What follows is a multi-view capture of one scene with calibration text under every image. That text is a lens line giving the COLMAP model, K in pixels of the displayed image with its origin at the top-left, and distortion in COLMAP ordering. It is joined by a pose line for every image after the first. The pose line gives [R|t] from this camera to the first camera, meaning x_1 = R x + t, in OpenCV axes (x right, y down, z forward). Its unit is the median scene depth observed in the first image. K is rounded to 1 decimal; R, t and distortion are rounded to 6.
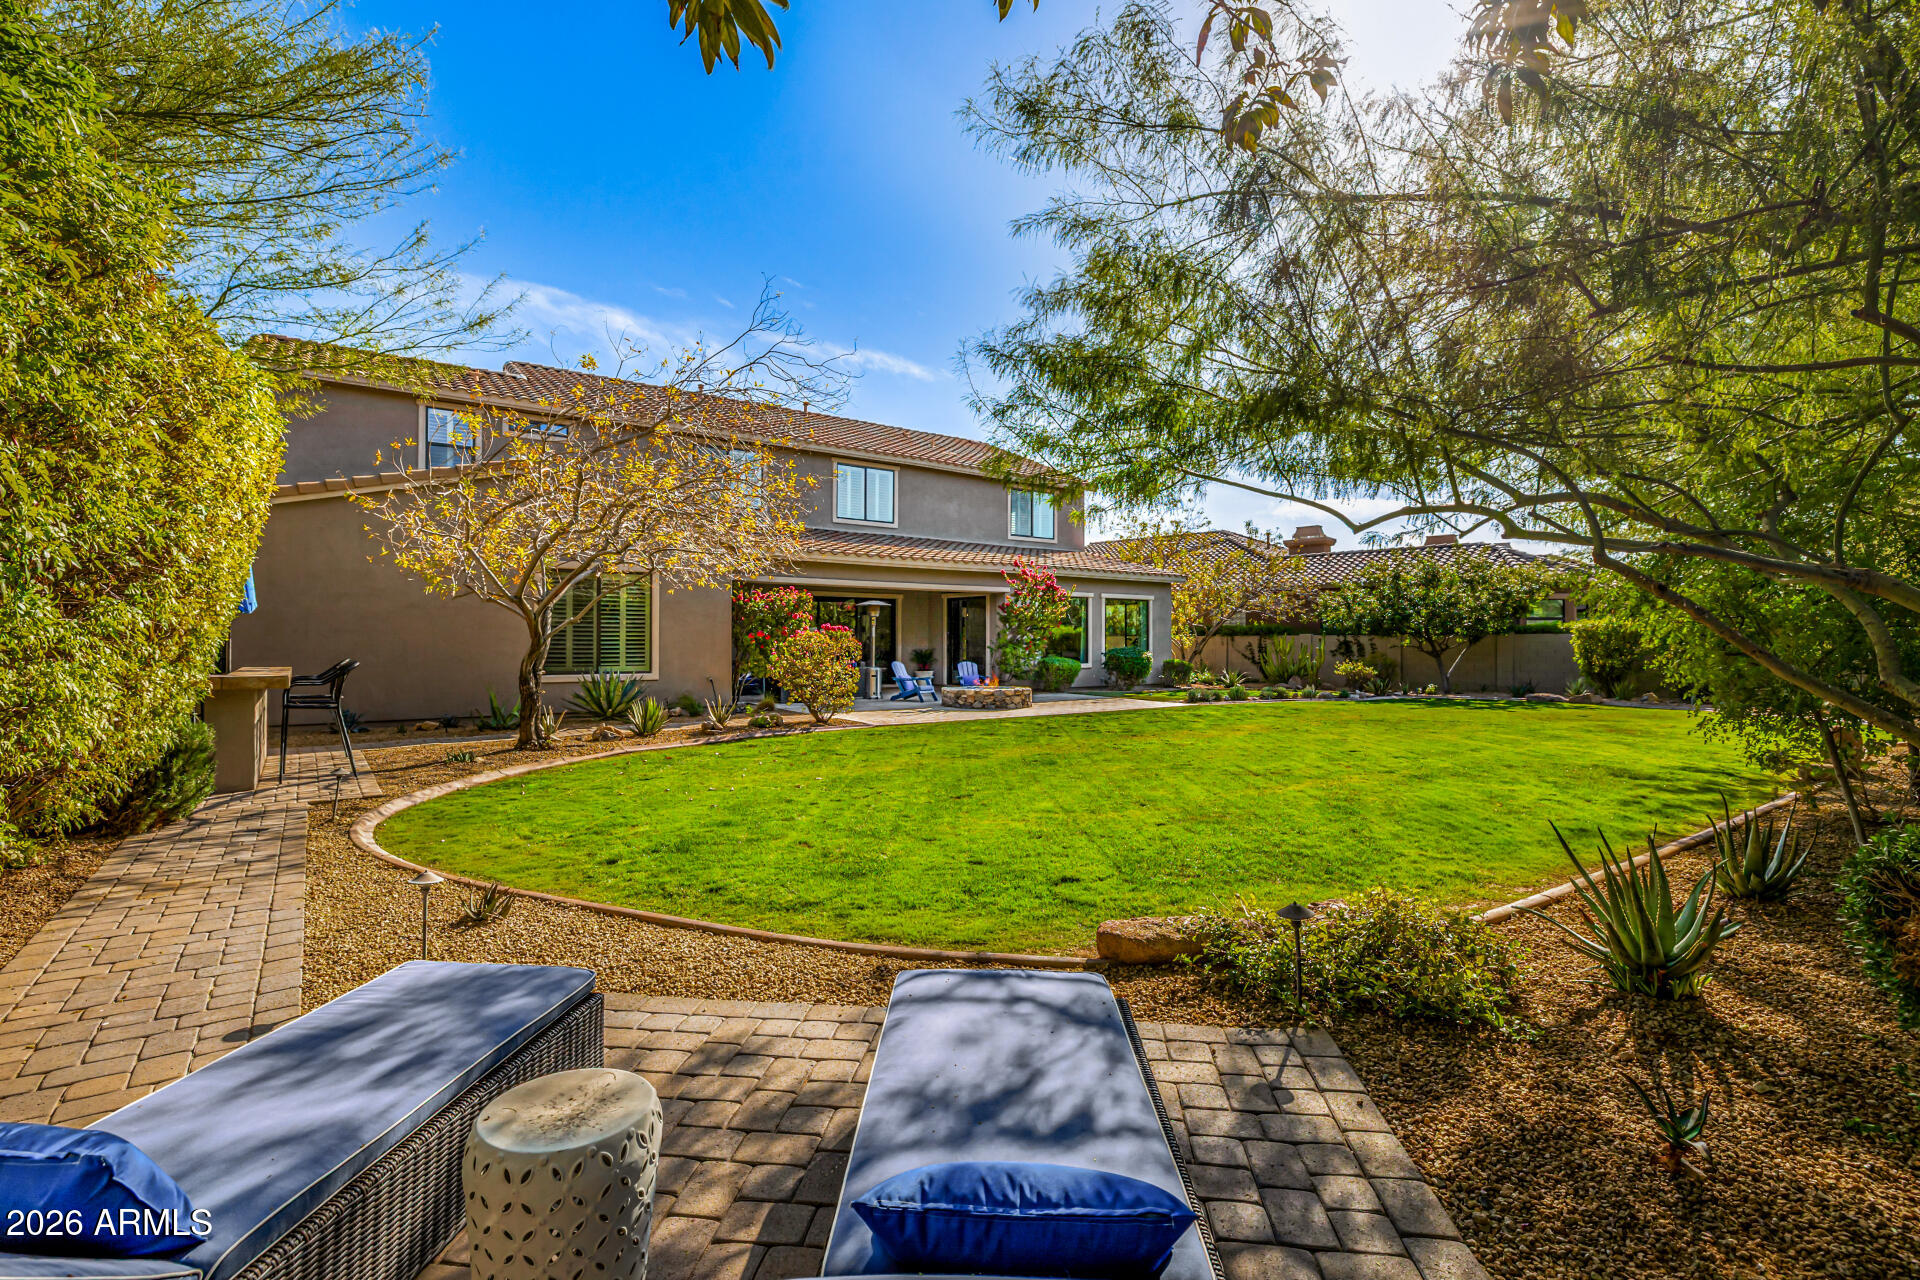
lens RADIAL K [[874.5, 0, 964.8], [0, 874.5, 640.4], [0, 0, 1]] dist [-0.005868, 0.000226]
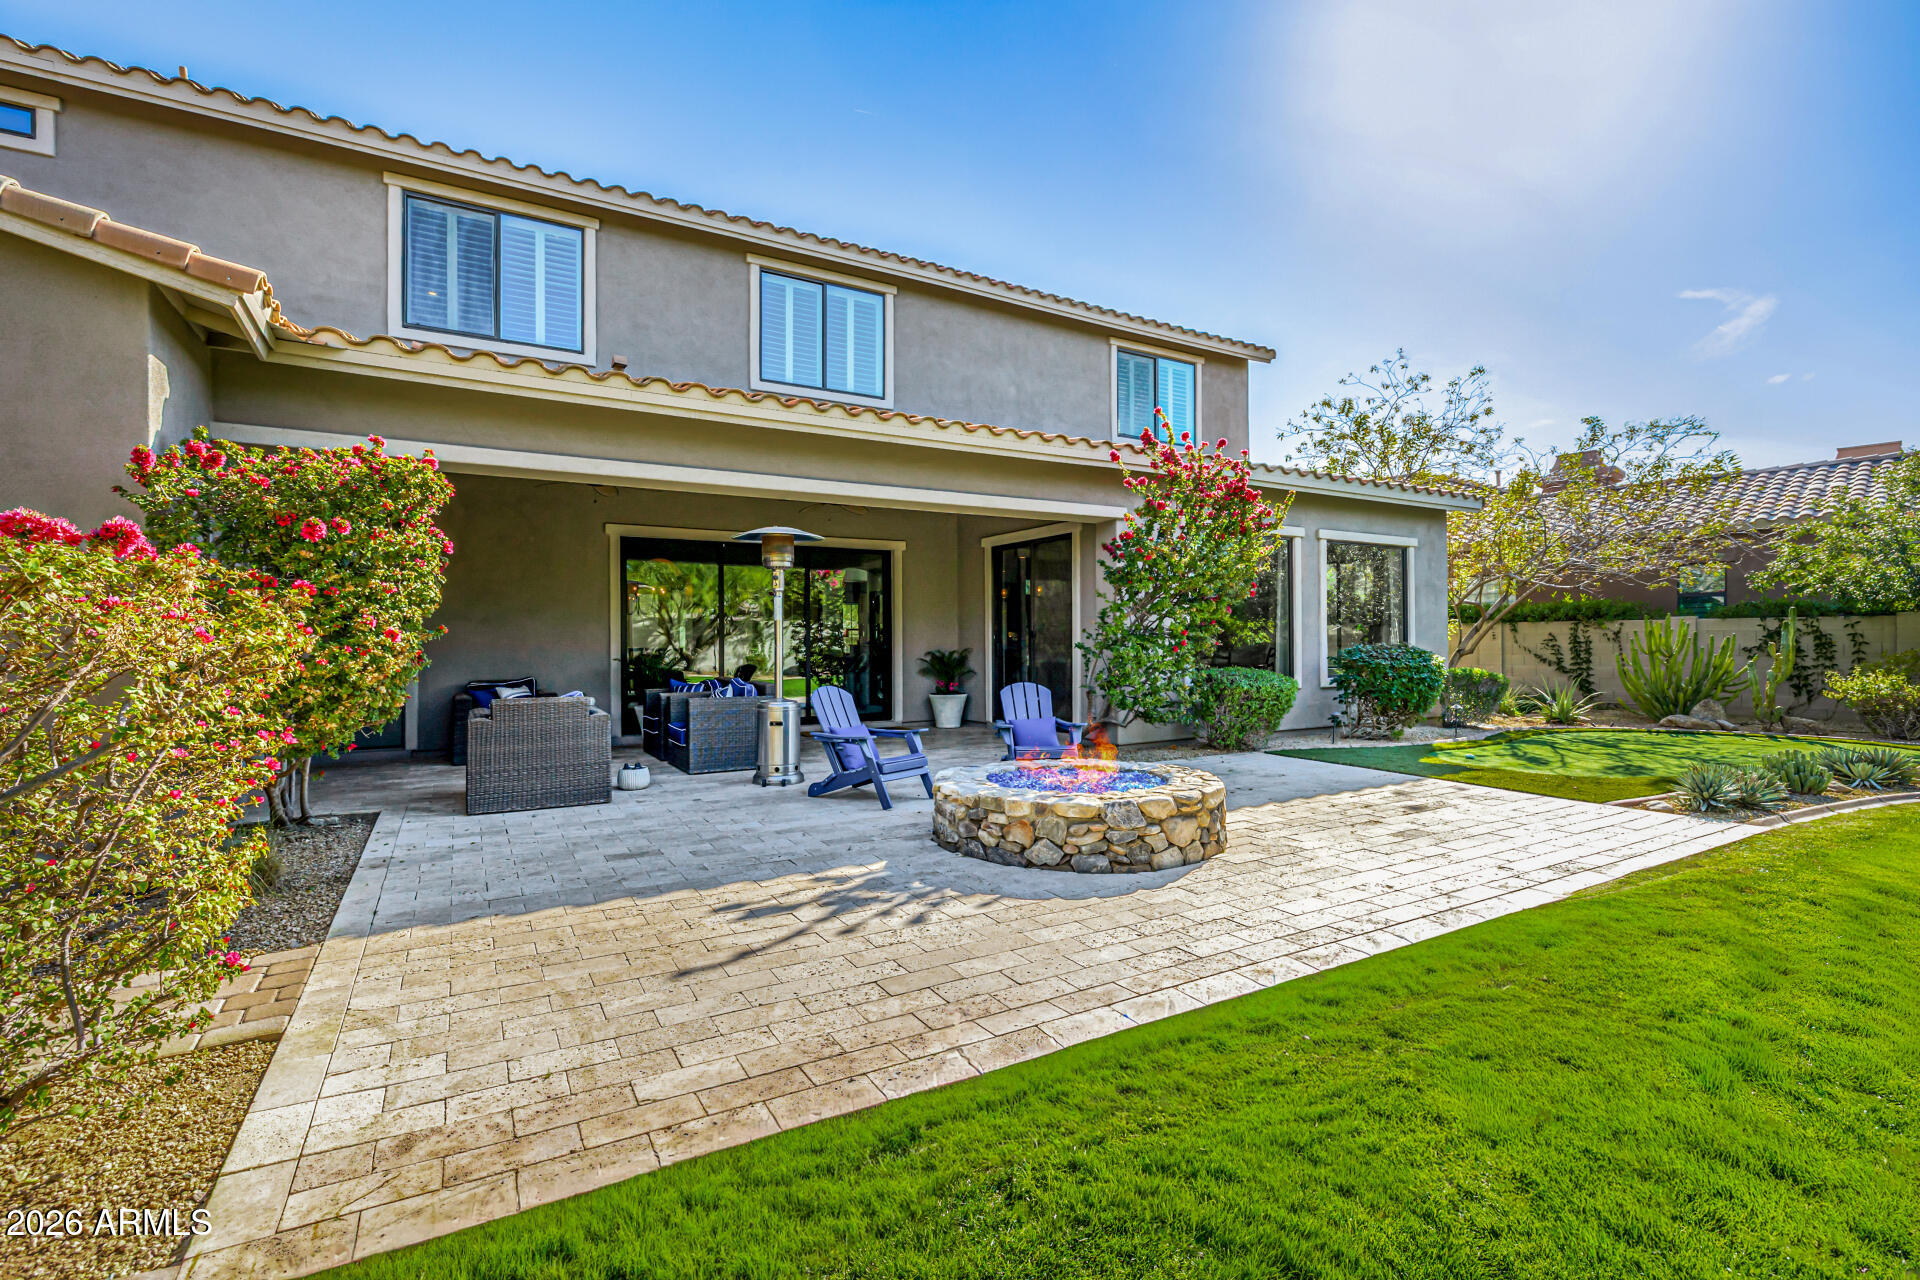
lens RADIAL K [[874.5, 0, 960.7], [0, 874.5, 644.4], [0, 0, 1]] dist [-0.005868, 0.000226]
pose [[0.994757, -0.006191, -0.102076, 0.012452], [0.006804, 0.999961, 0.005659, 0.004175], [0.102037, -0.006324, 0.994761, 0.535106]]
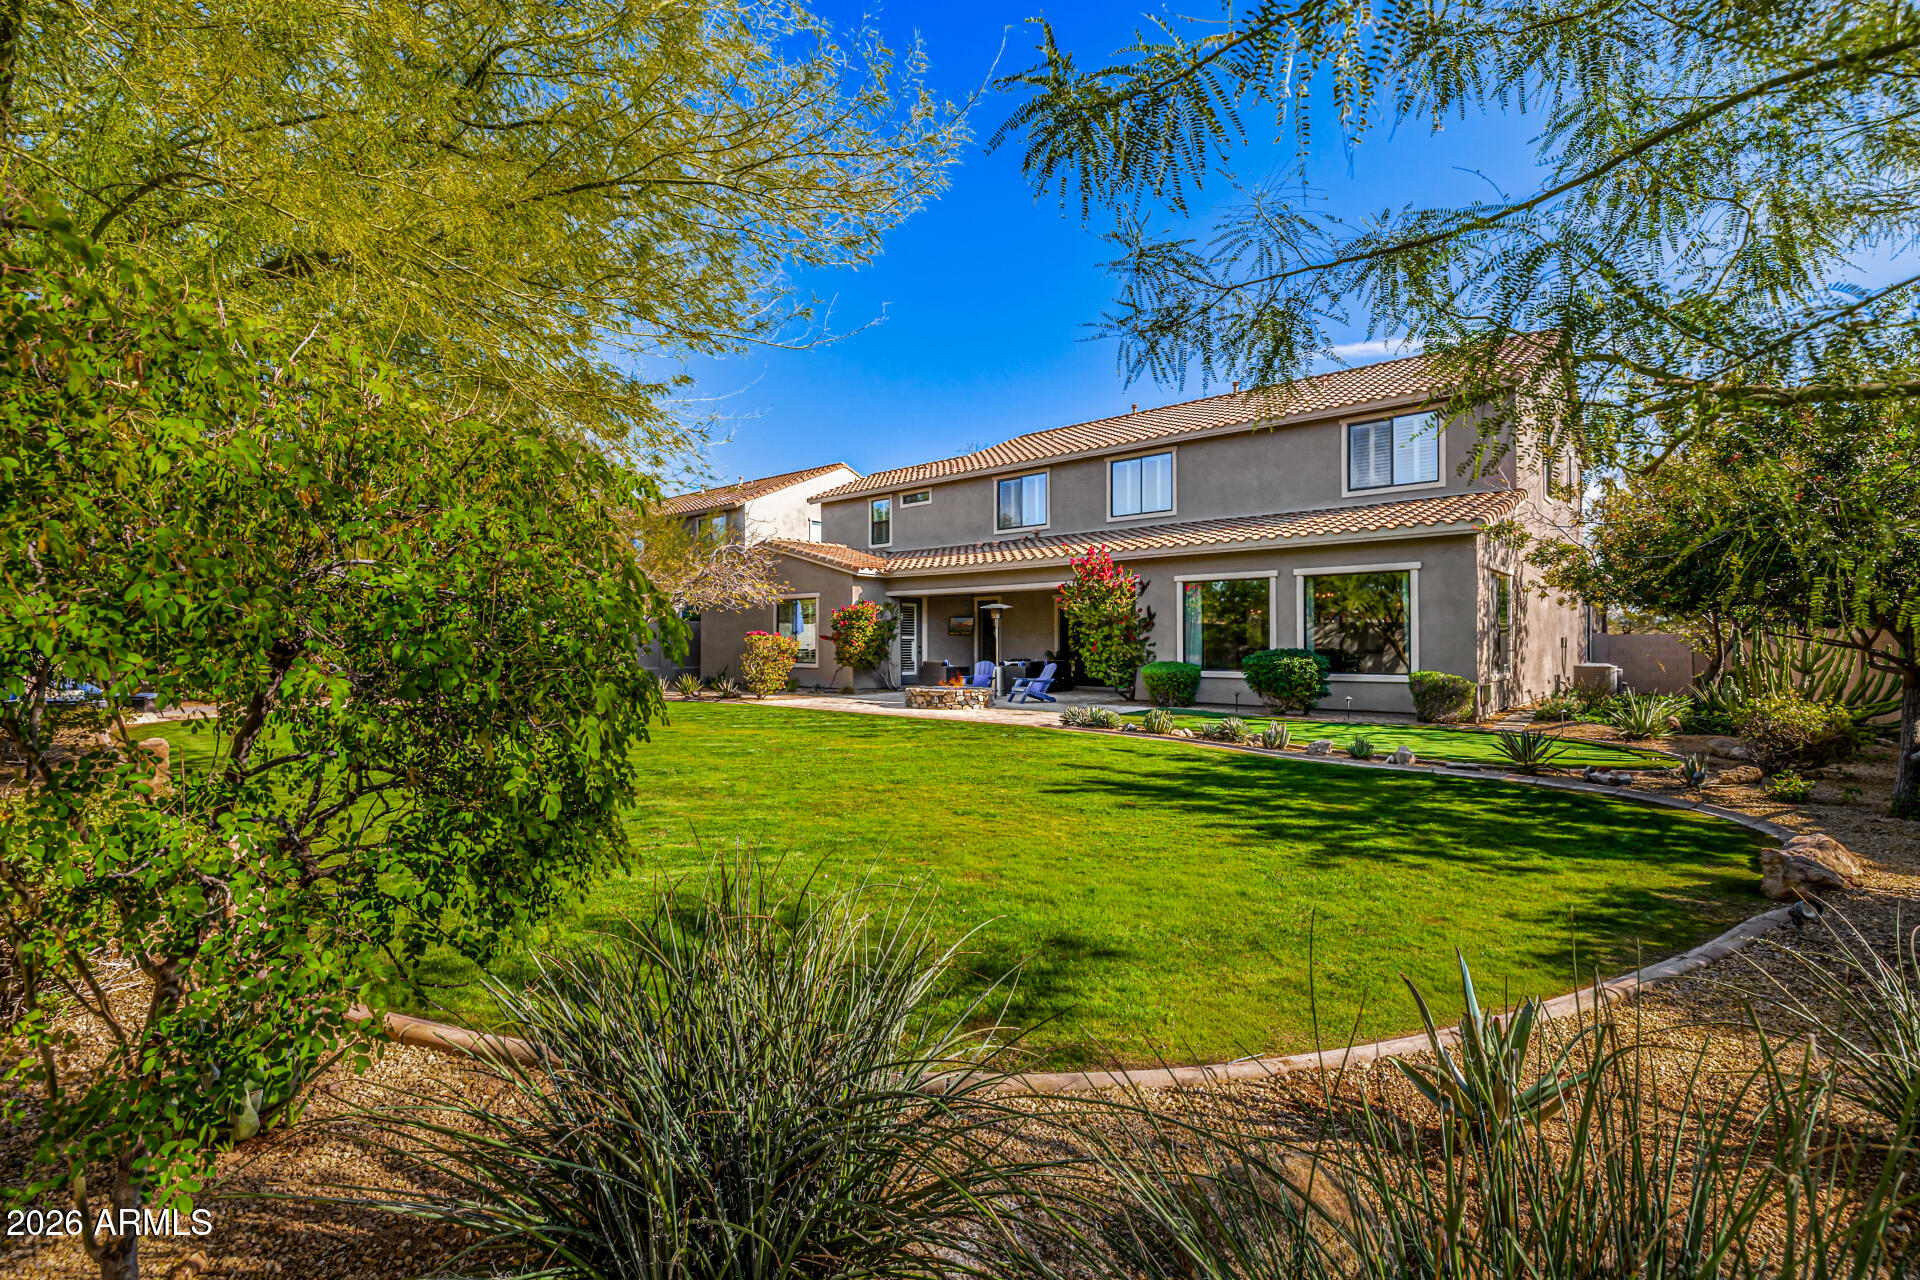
lens RADIAL K [[874.5, 0, 965.0], [0, 874.5, 638.5], [0, 0, 1]] dist [-0.005868, 0.000226]
pose [[0.231054, -0.005365, -0.972926, 0.795069], [0.013728, 0.999903, -0.002254, -0.002242], [0.972844, -0.012836, 0.231105, 0.612991]]
